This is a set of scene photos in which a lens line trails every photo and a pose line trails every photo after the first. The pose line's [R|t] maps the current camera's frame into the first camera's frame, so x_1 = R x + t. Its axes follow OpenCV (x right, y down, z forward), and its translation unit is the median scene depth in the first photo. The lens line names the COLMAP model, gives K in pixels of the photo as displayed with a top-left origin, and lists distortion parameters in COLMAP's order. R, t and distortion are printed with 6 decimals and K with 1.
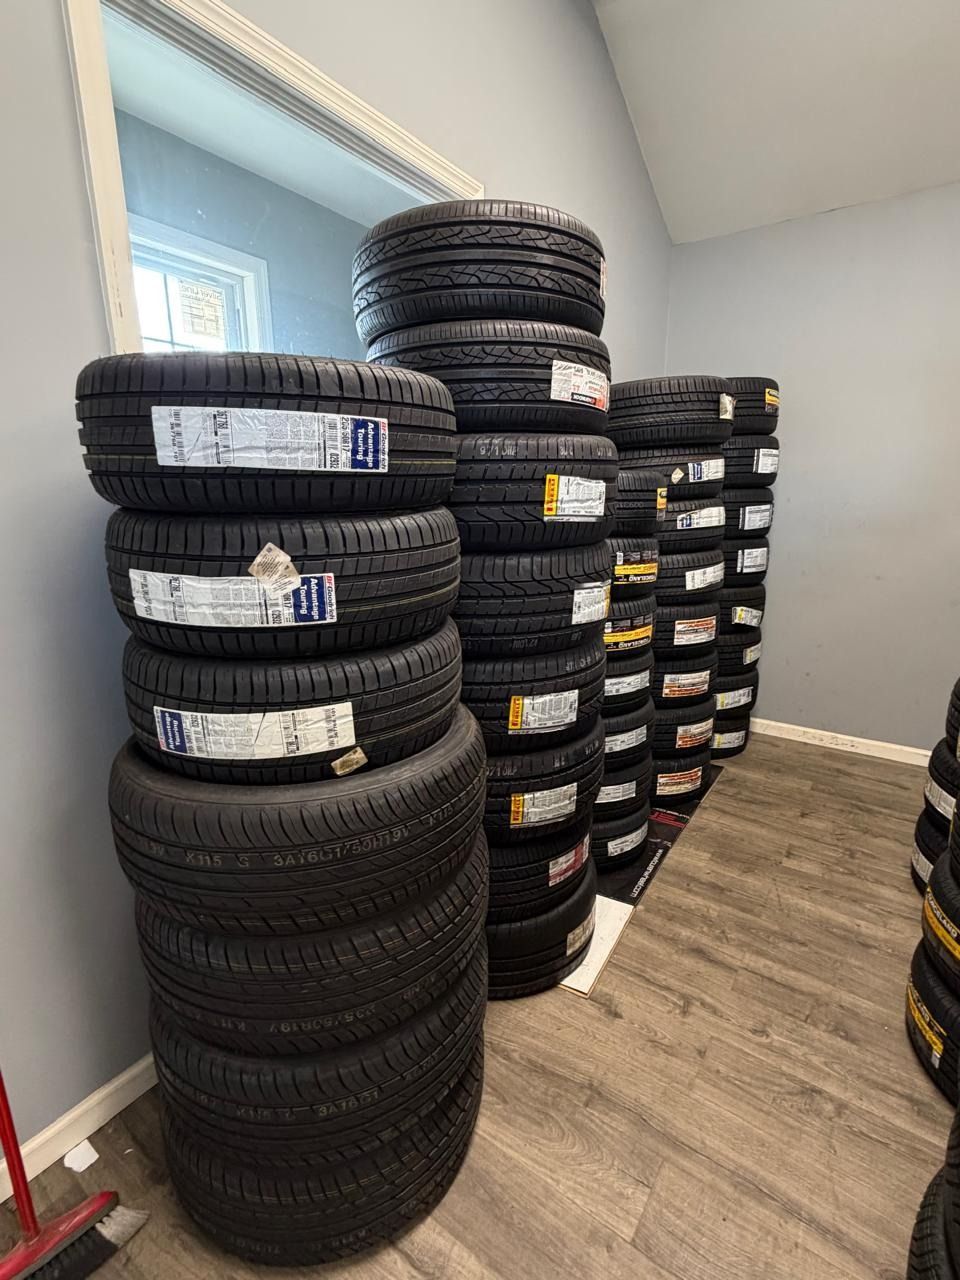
lens RADIAL K [[615.5, 0, 476.6], [0, 615.5, 640.5], [0, 0, 1]] dist [0.002778, 0.000437]
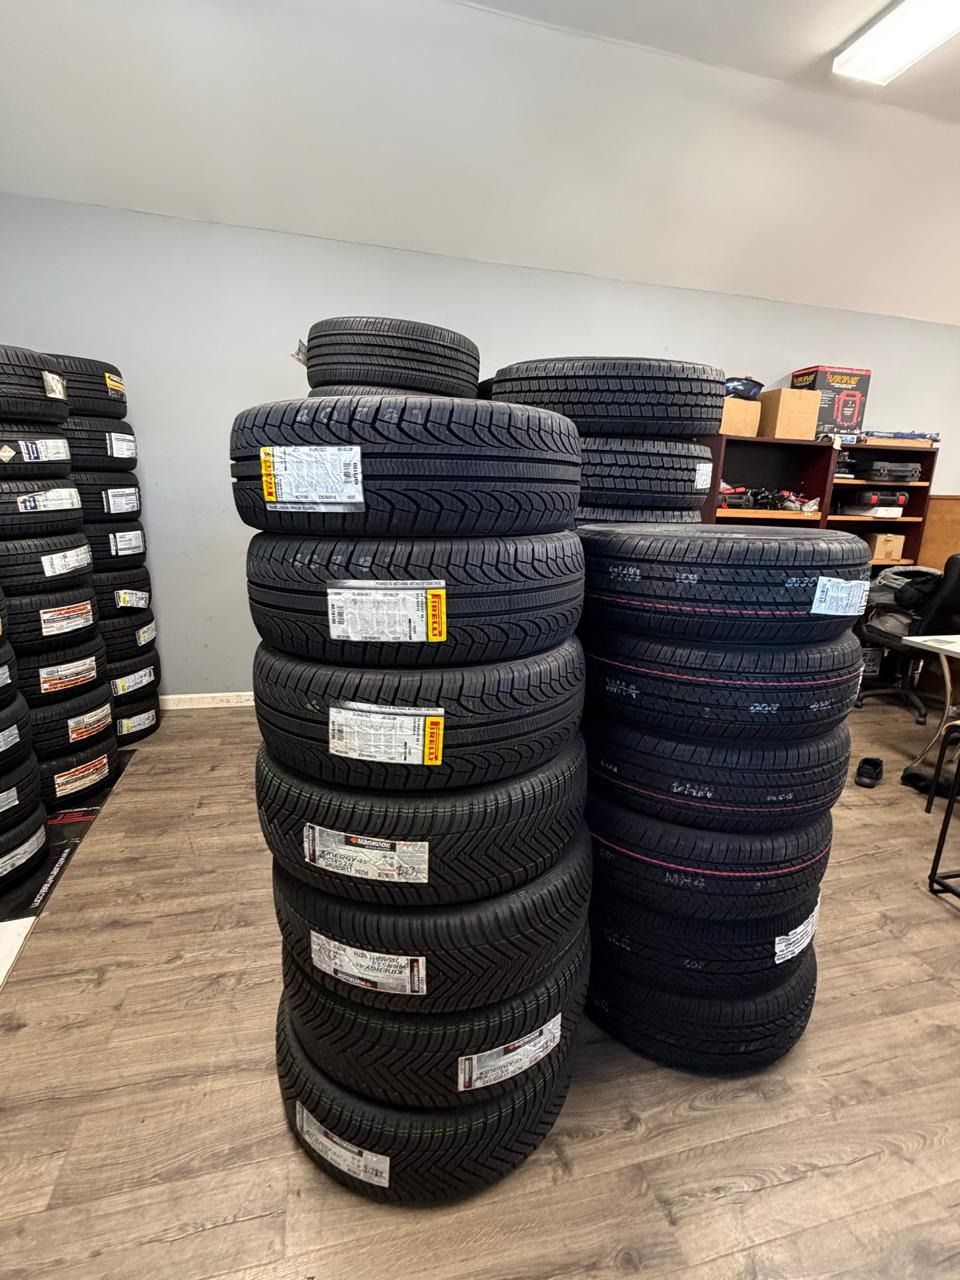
lens RADIAL K [[613.7, 0, 485.8], [0, 613.7, 639.2], [0, 0, 1]] dist [-0.002768, 0.000543]
pose [[0.636820, -0.157788, 0.754694, 0.046489], [0.142875, 0.986032, 0.085596, 0.030226], [-0.757659, 0.053318, 0.650470, -0.124031]]
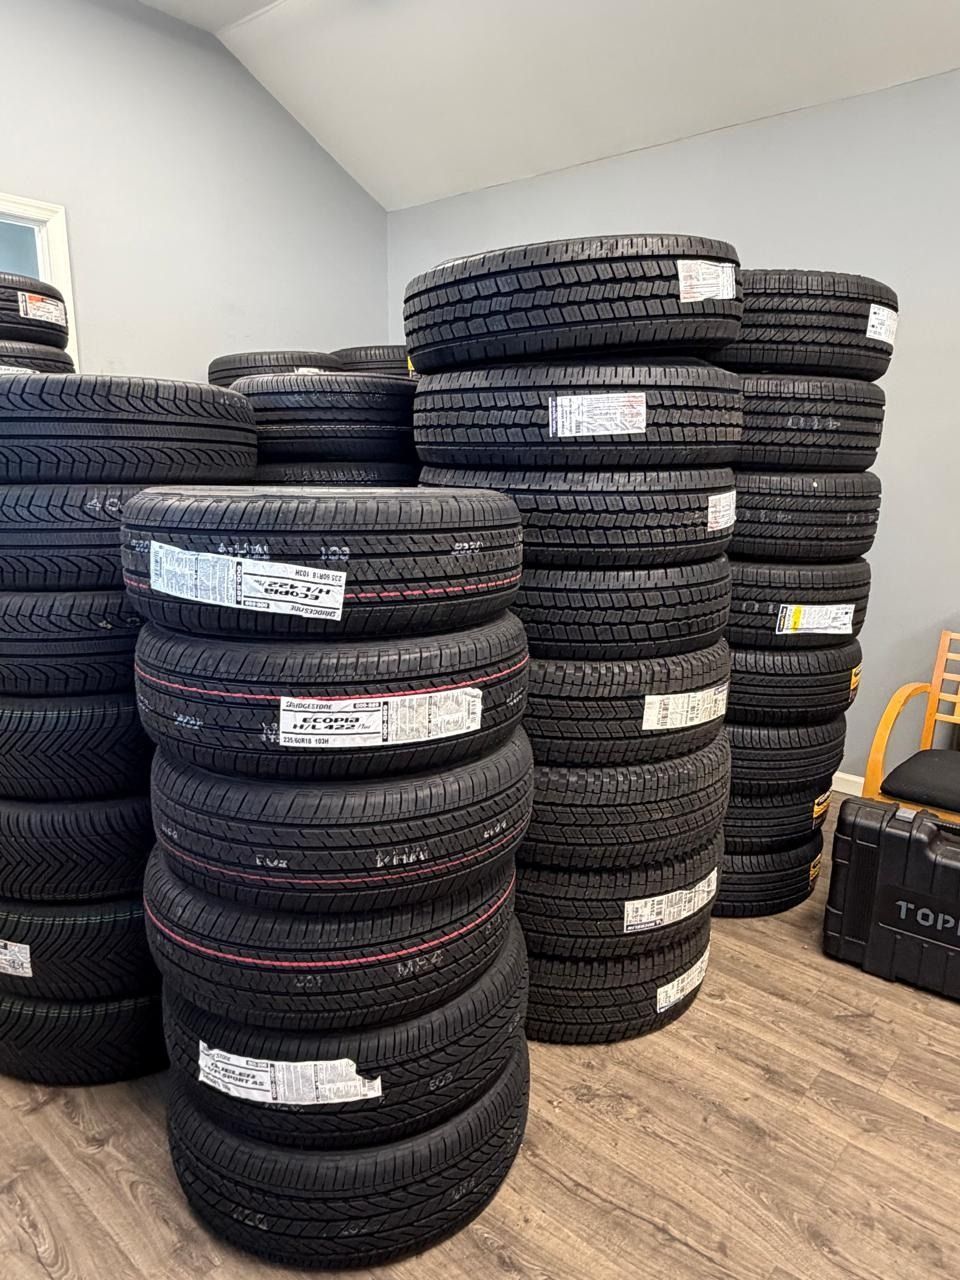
lens RADIAL K [[868.2, 0, 480.5], [0, 868.2, 636.9], [0, 0, 1]] dist [-0.000963, -0.000268]
pose [[0.994332, 0.035405, -0.100249, 0.861744], [-0.037793, 0.999043, -0.022014, 0.125249], [0.099374, 0.025678, 0.994719, -0.527115]]
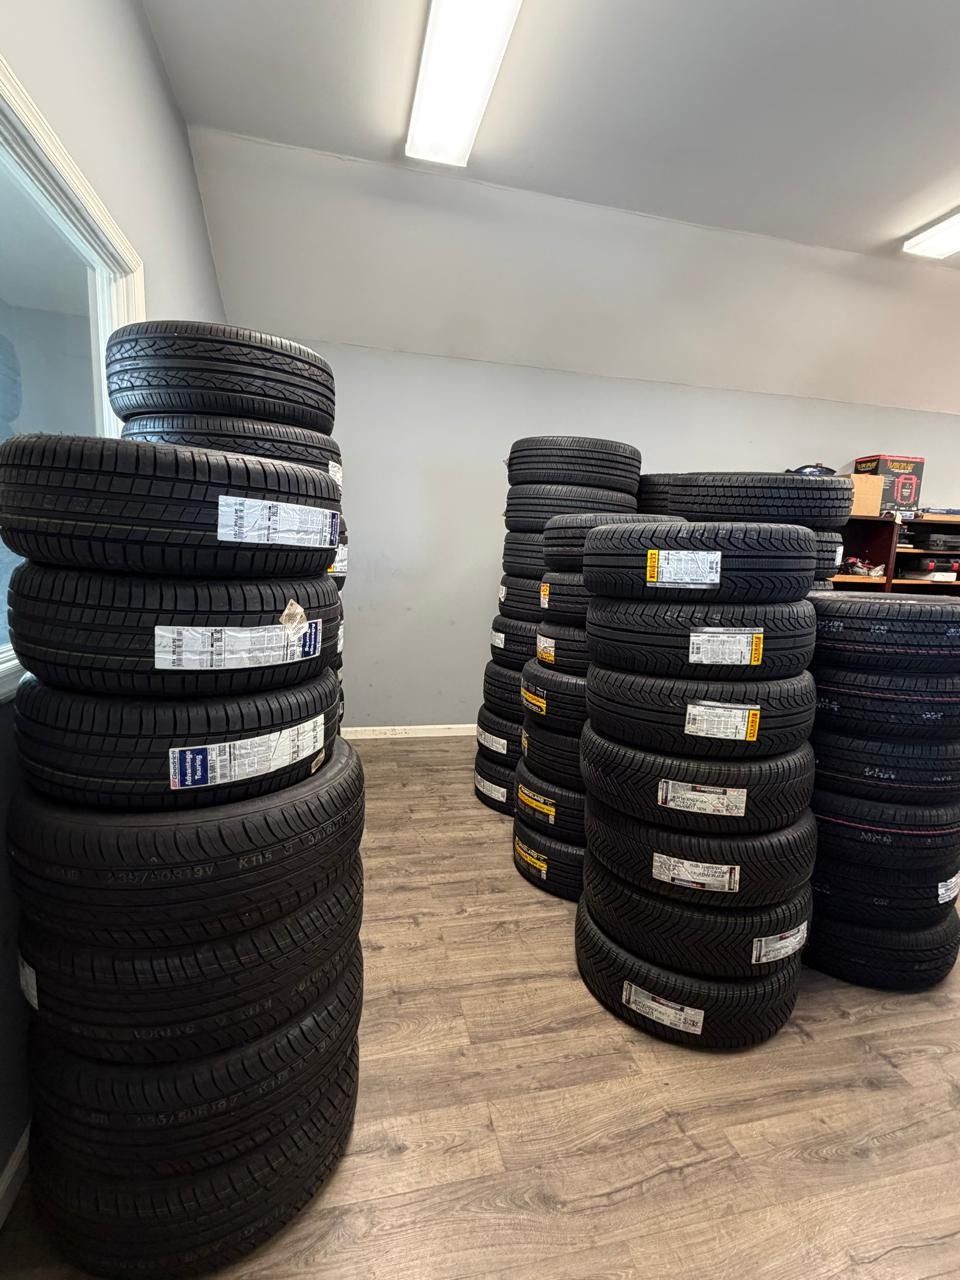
lens RADIAL K [[613.7, 0, 485.8], [0, 613.7, 639.2], [0, 0, 1]] dist [-0.002768, 0.000543]
pose [[0.656359, -0.084706, 0.749679, -0.371056], [0.134573, 0.990886, -0.005861, -0.002503], [-0.742350, 0.104733, 0.661776, -0.065957]]
